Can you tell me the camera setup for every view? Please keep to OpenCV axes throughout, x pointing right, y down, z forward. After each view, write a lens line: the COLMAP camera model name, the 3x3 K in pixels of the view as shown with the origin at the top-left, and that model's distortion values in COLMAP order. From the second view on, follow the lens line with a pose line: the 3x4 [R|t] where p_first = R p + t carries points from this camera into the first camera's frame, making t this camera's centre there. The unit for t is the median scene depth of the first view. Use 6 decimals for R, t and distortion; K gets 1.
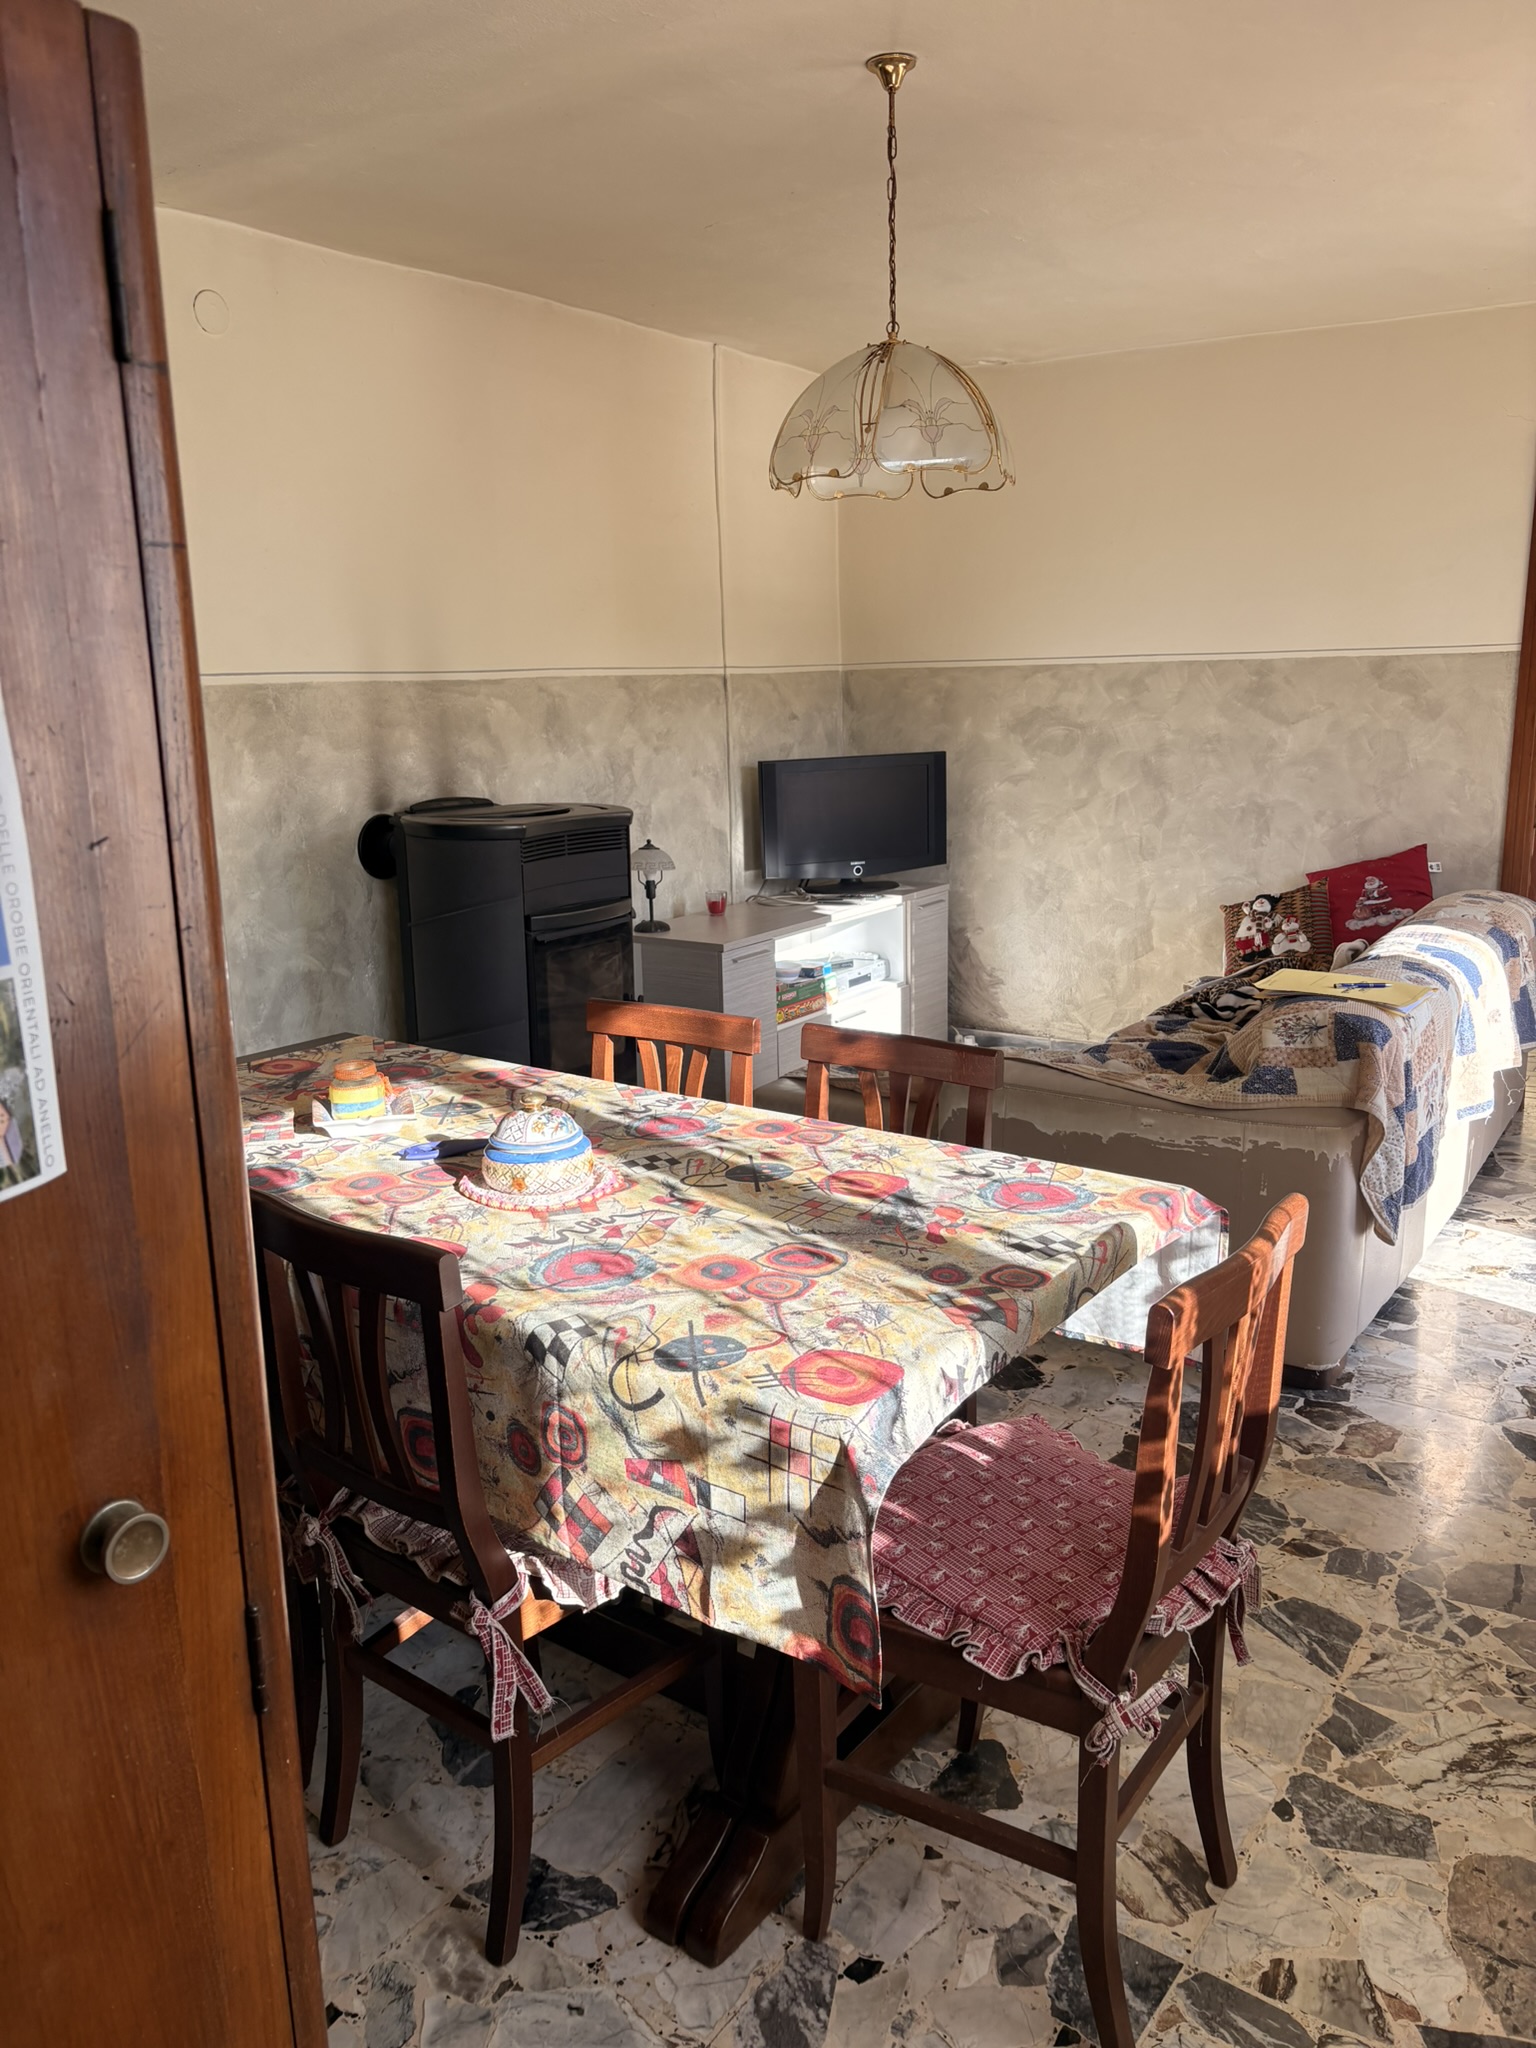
lens RADIAL K [[1551.5, 0, 777.3], [0, 1551.5, 1018.0], [0, 0, 1]] dist [0.043002, 0.002010]
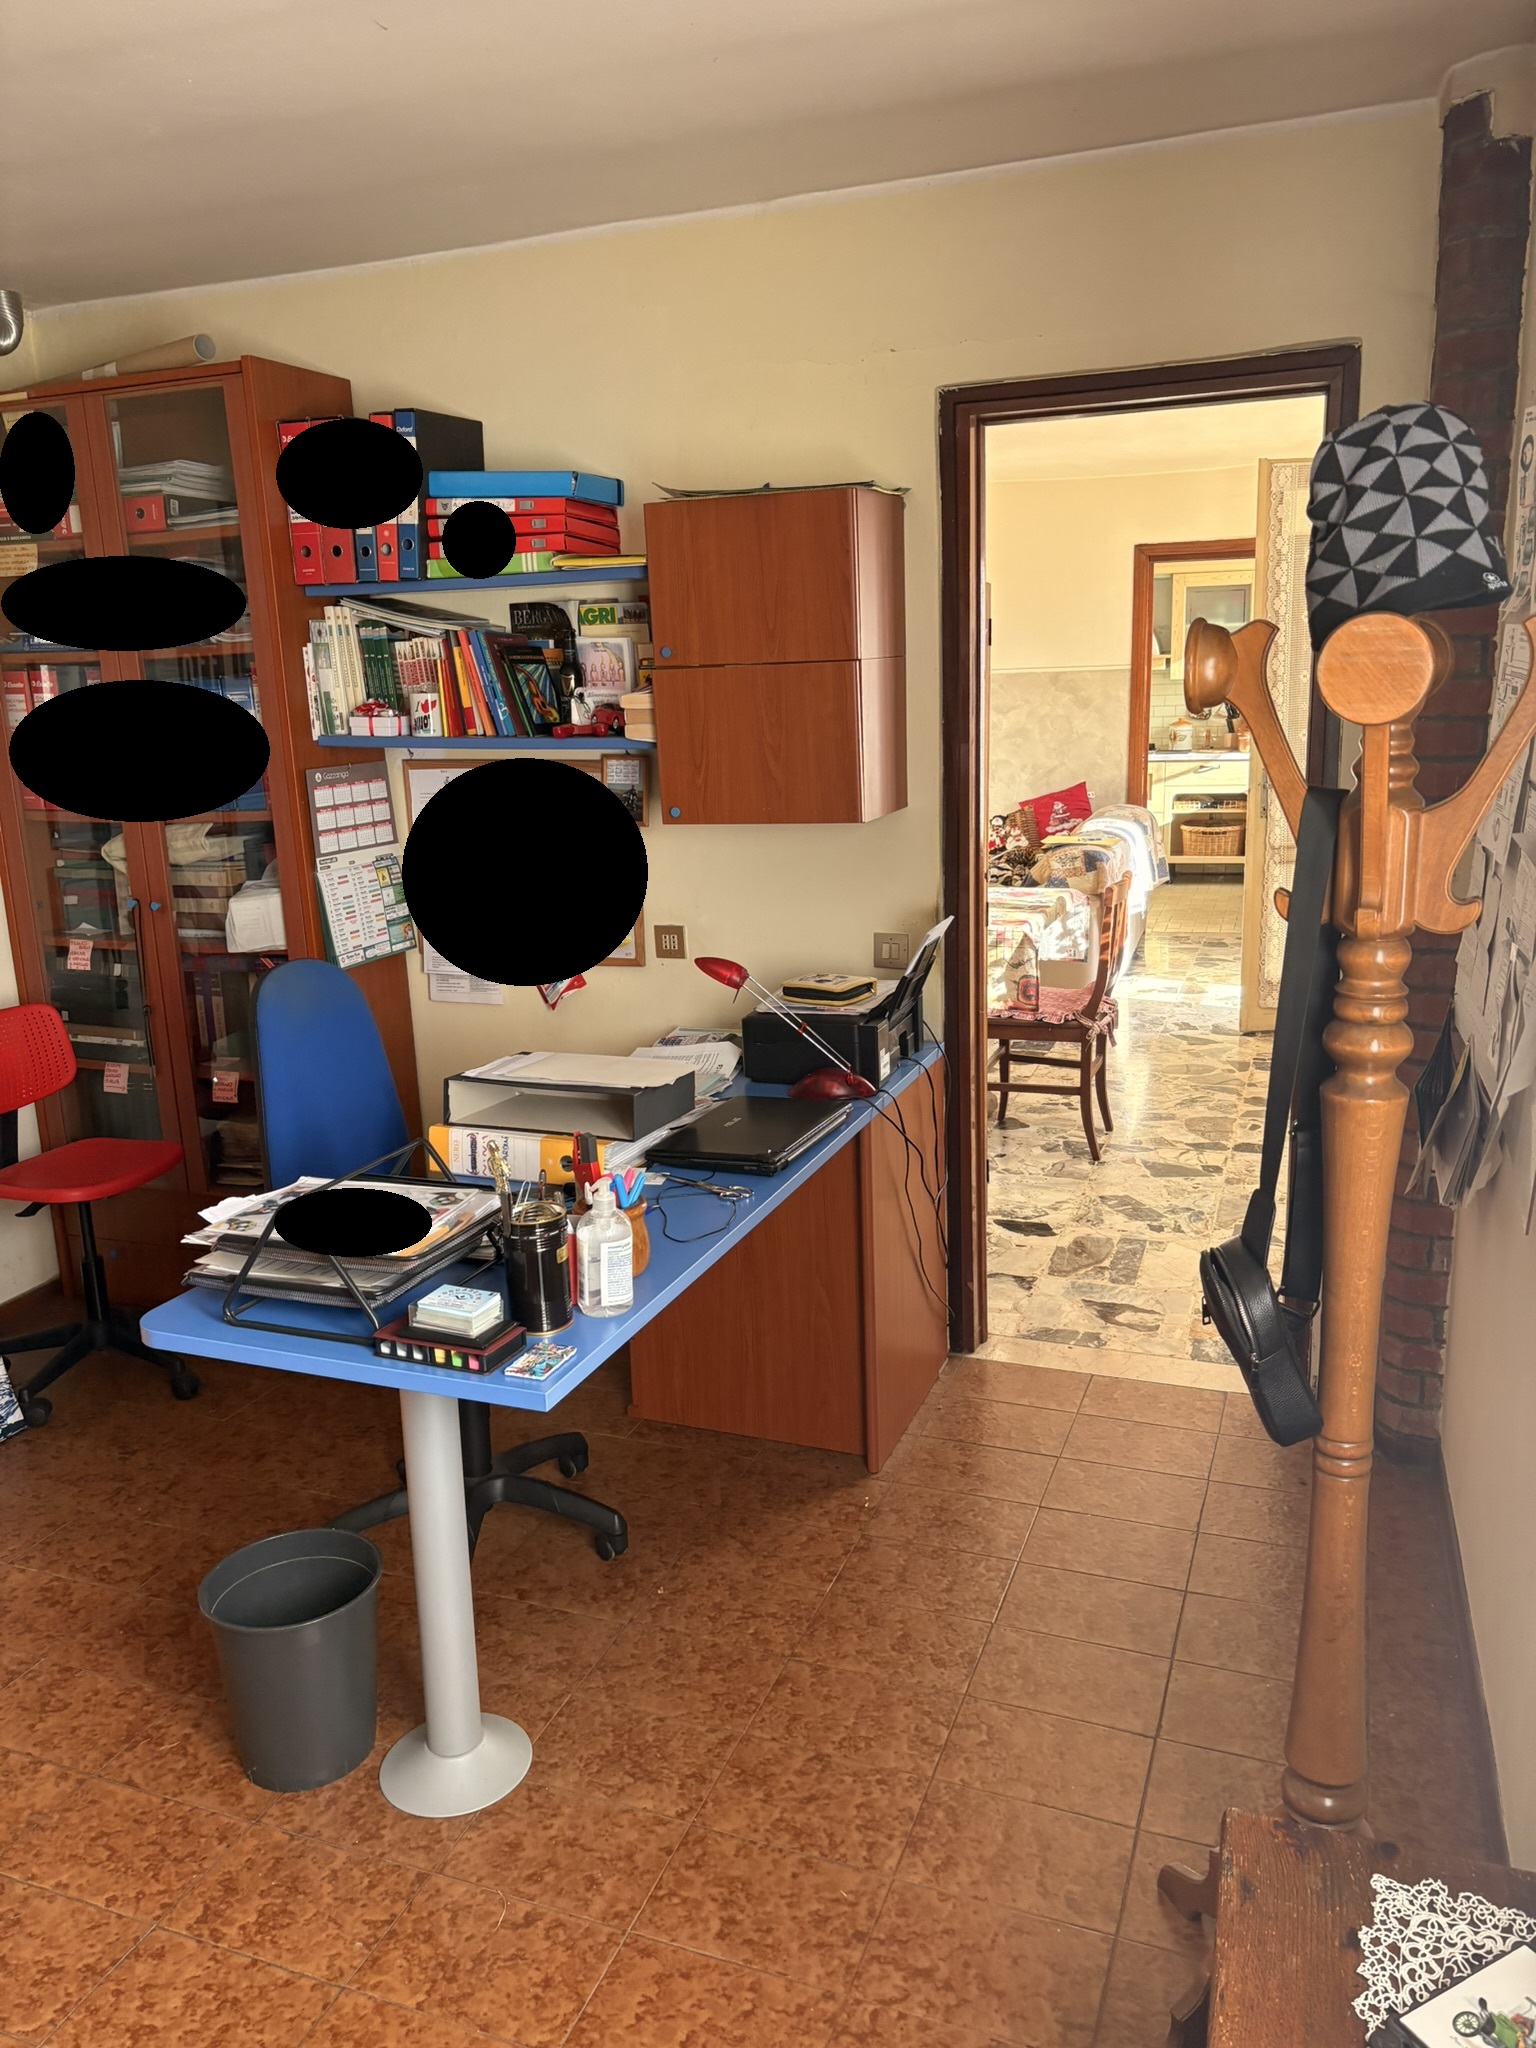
lens RADIAL K [[1551.5, 0, 760.6], [0, 1551.5, 1027.2], [0, 0, 1]] dist [0.043002, 0.002010]
pose [[0.967321, -0.070071, 0.243681, -0.367717], [0.068886, 0.997535, 0.013394, 0.111298], [-0.244019, 0.003830, 0.969763, -0.571749]]
